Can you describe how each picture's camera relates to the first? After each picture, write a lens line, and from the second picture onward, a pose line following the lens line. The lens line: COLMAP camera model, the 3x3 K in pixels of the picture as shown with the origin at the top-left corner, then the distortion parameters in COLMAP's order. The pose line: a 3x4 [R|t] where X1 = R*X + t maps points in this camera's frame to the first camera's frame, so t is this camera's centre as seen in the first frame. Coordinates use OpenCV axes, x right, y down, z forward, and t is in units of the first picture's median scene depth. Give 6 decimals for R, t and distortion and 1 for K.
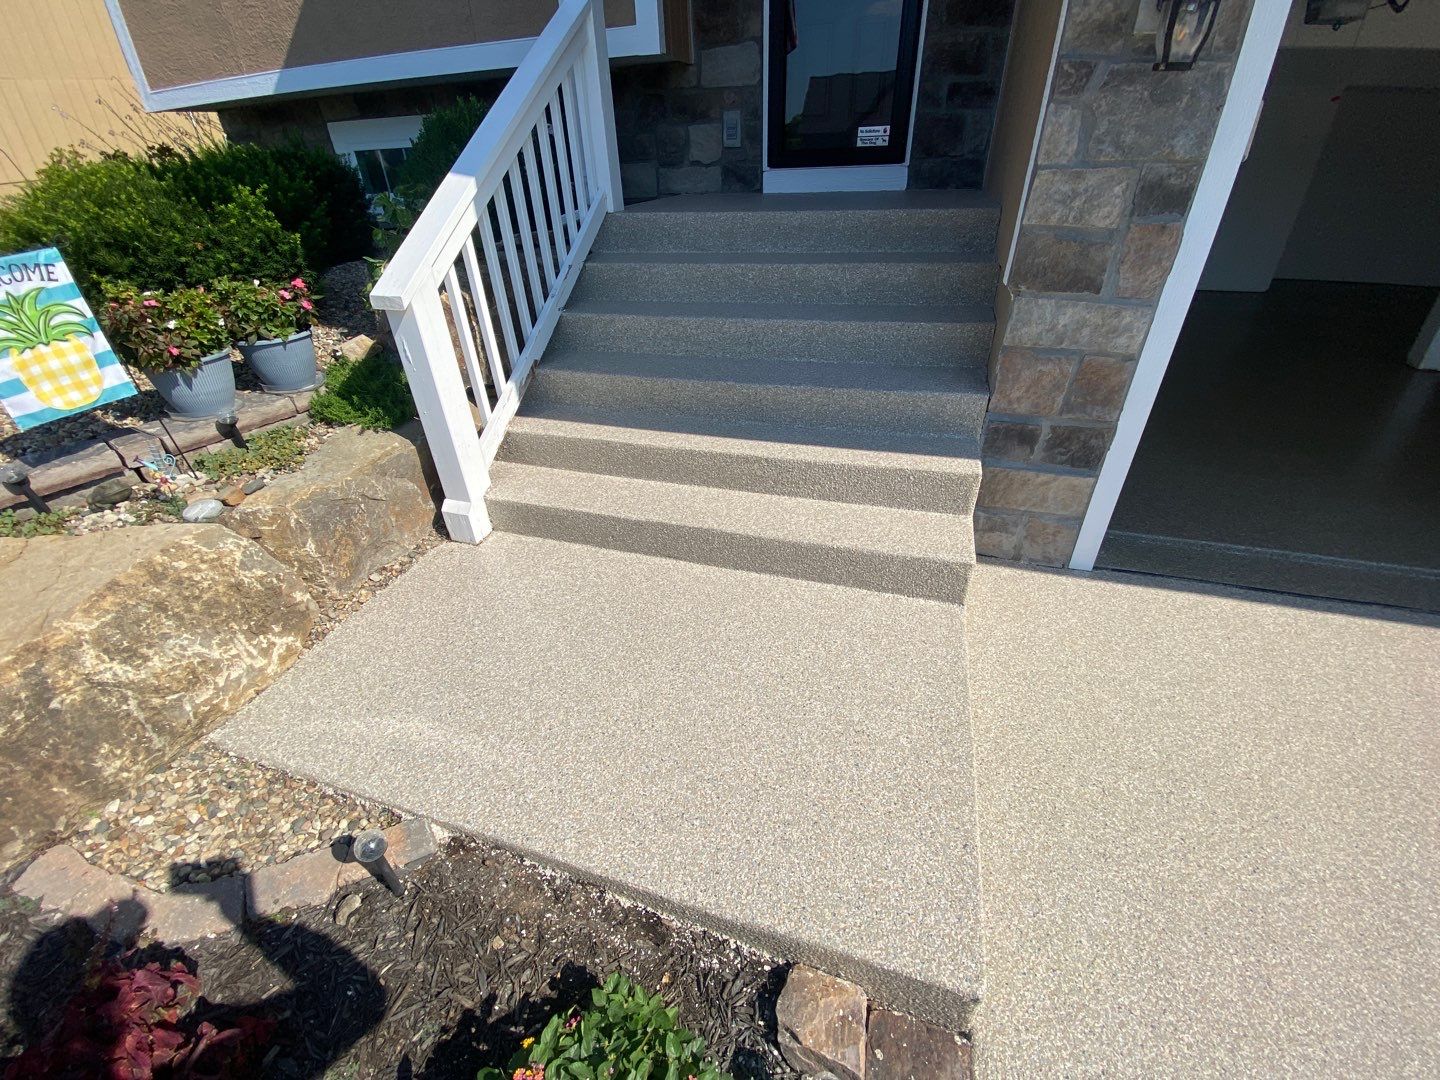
lens RADIAL K [[577.6, 0, 721.7], [0, 577.6, 535.3], [0, 0, 1]] dist [0.014802, -0.017309]
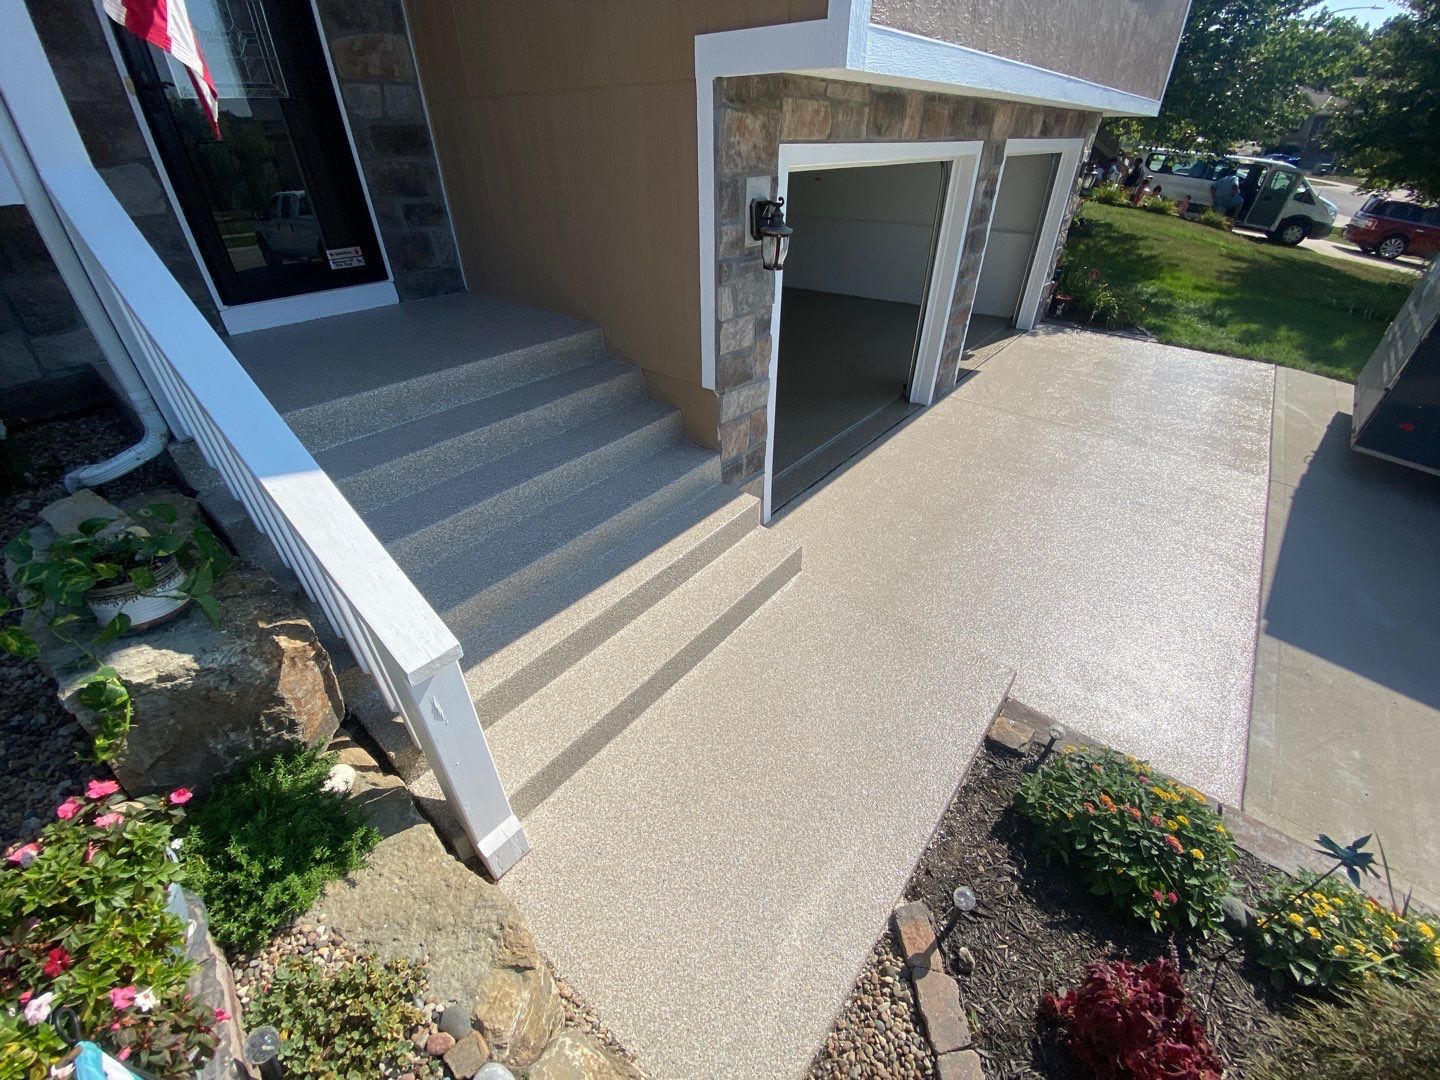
lens RADIAL K [[574.0, 0, 711.1], [0, 574.0, 540.5], [0, 0, 1]] dist [0.013369, -0.019441]
pose [[0.374794, -0.505959, 0.776875, -0.797216], [0.495720, 0.817476, 0.293248, -0.493686], [-0.783448, 0.275205, 0.557200, 0.238615]]
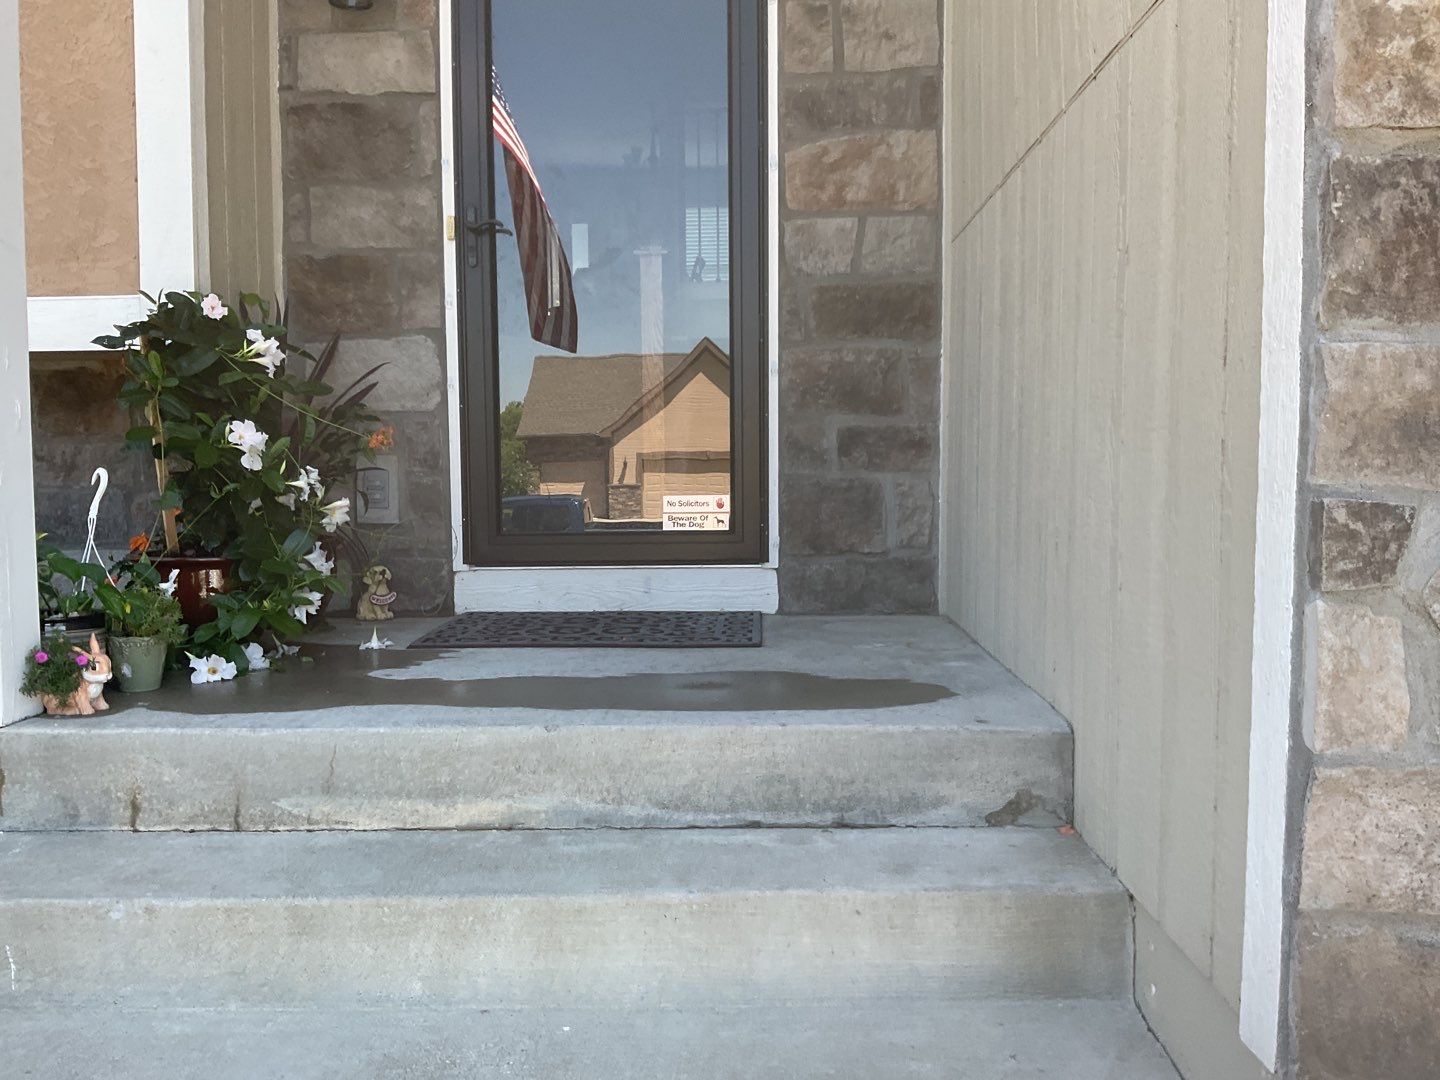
lens RADIAL K [[1182.3, 0, 720.0], [0, 1182.3, 540.0], [0, 0, 1]] dist [0.071242, -0.144685]
pose [[0.960802, 0.004868, 0.277193, 0.030978], [0.131895, 0.871418, -0.472477, -0.373606], [-0.243852, 0.490517, 0.836618, 0.364549]]
